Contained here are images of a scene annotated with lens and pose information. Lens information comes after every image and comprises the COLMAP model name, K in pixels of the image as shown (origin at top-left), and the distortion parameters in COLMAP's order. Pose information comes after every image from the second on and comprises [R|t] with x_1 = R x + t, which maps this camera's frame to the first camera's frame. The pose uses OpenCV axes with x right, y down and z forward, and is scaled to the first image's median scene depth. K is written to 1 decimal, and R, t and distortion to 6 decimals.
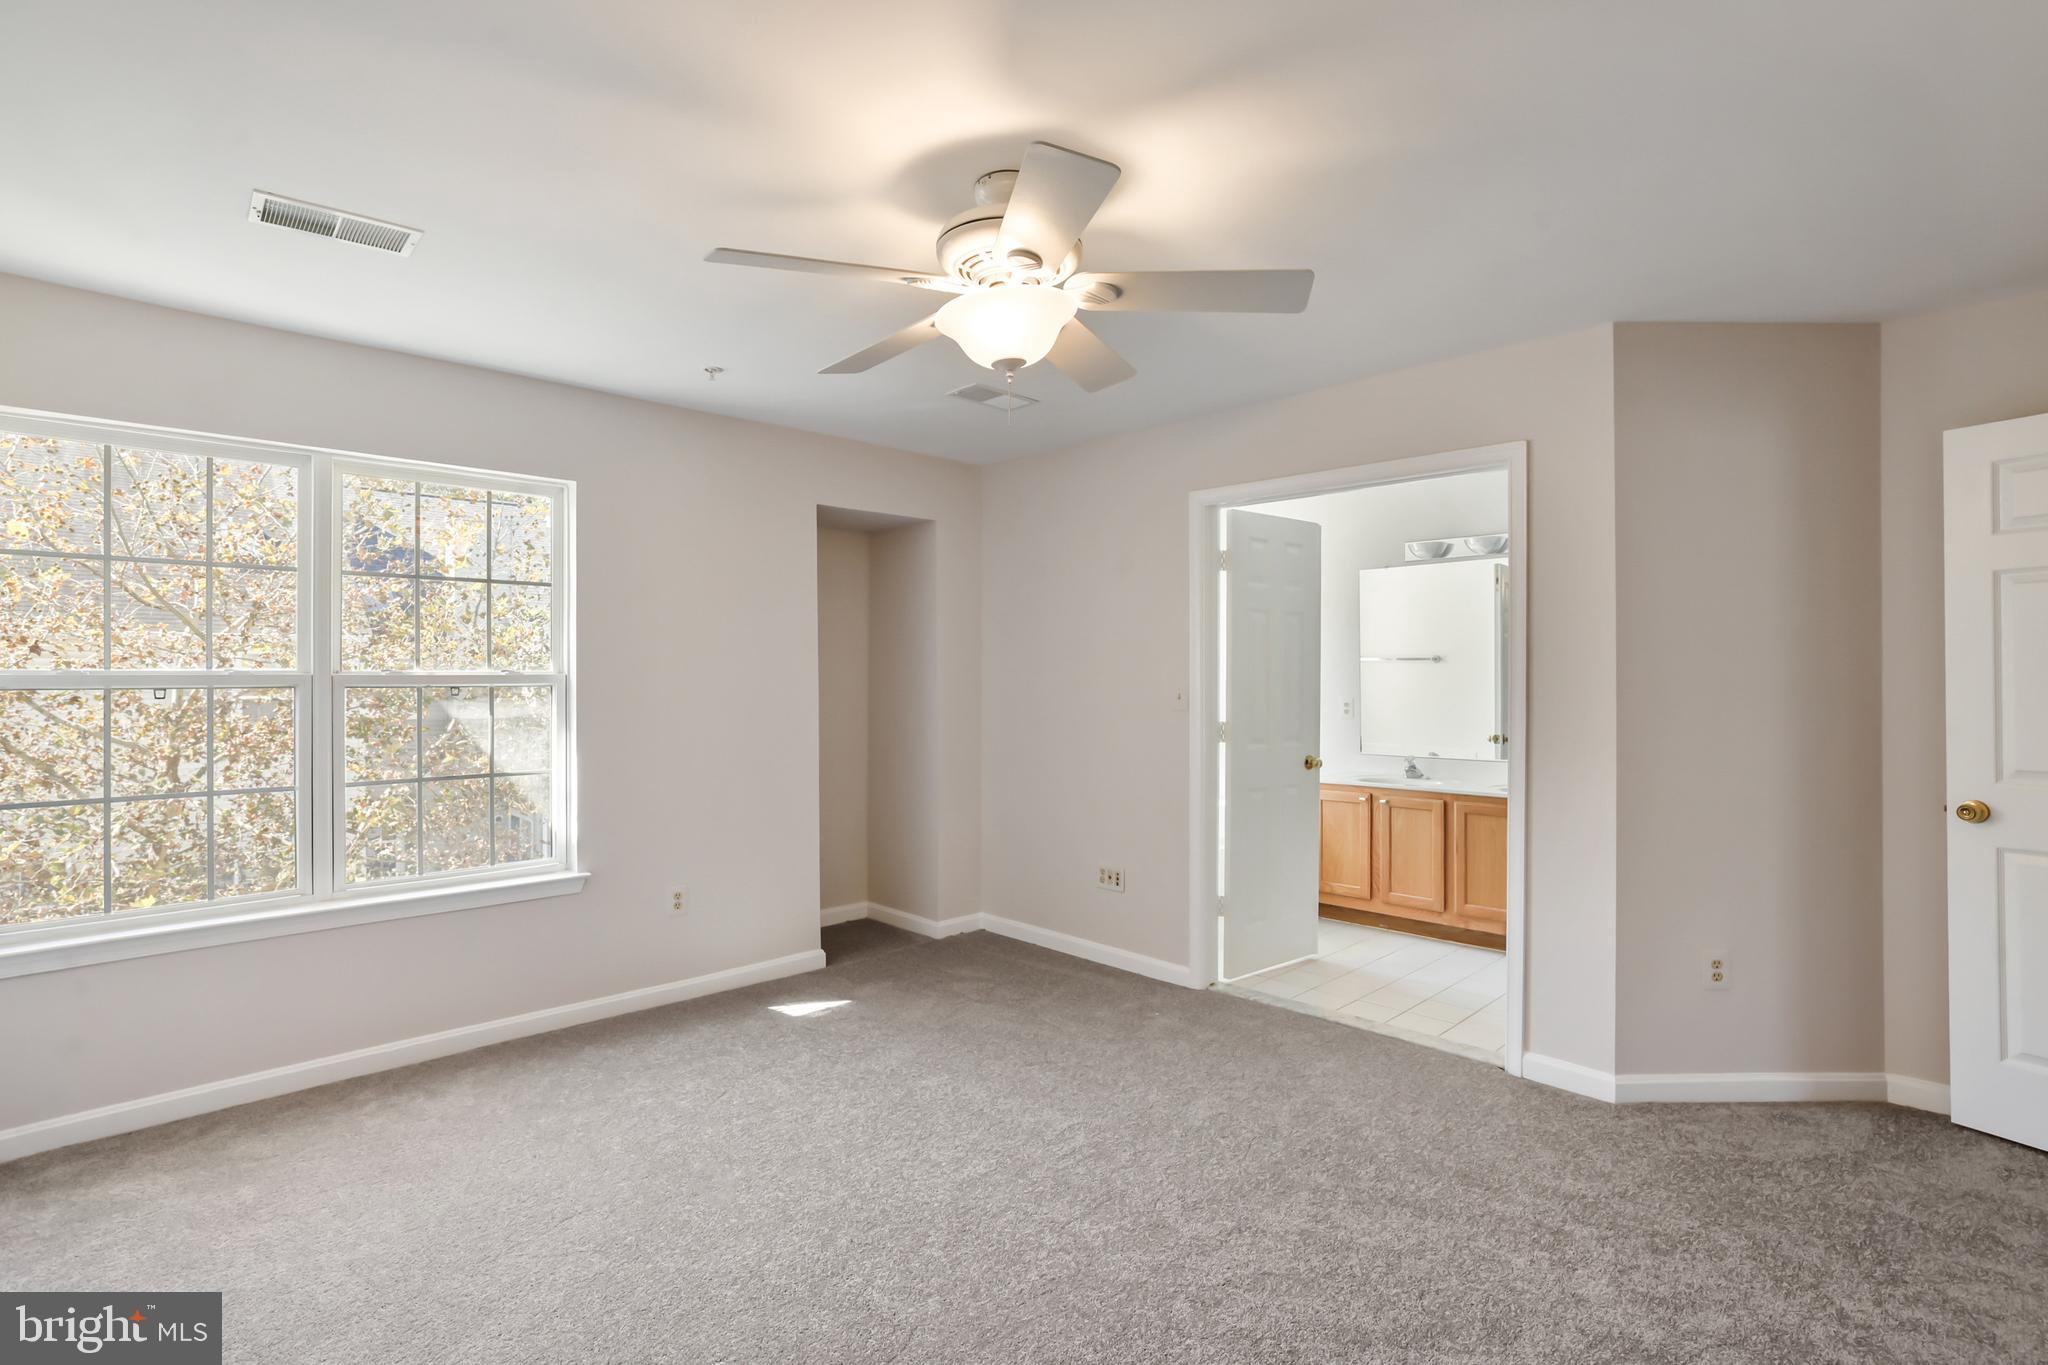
lens RADIAL K [[972.3, 0, 1021.0], [0, 972.3, 681.0], [0, 0, 1]] dist [-0.016605, 0.002063]
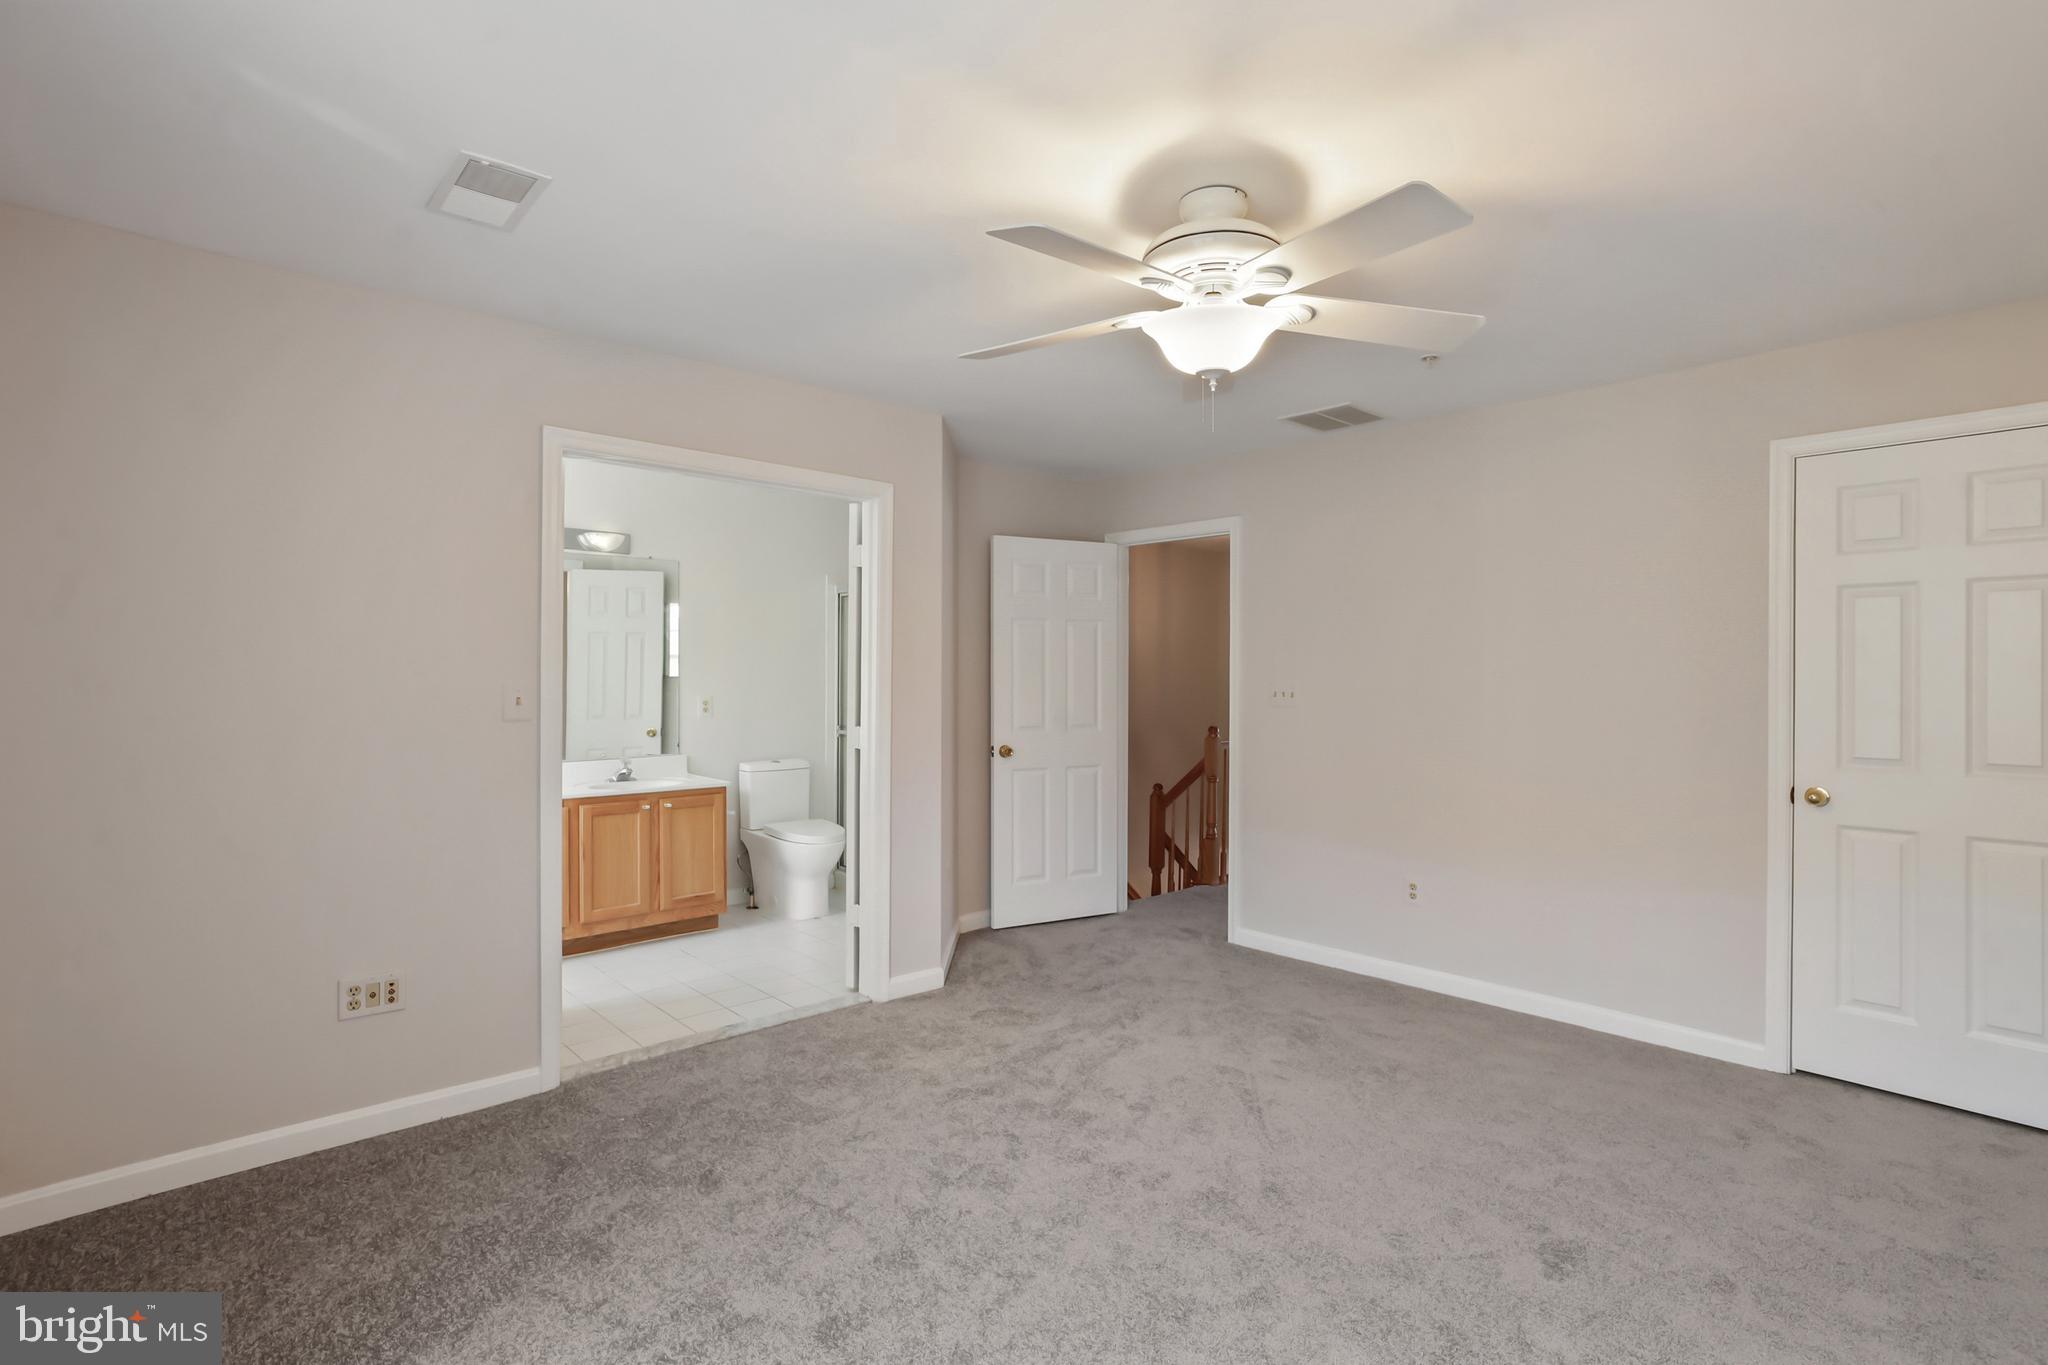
lens RADIAL K [[972.3, 0, 1024.9], [0, 972.3, 673.7], [0, 0, 1]] dist [-0.016605, 0.002063]
pose [[0.028142, 0.001708, 0.999602, -0.593883], [-0.003322, 0.999993, -0.001615, -0.003967], [-0.999598, -0.003275, 0.028147, 0.656123]]
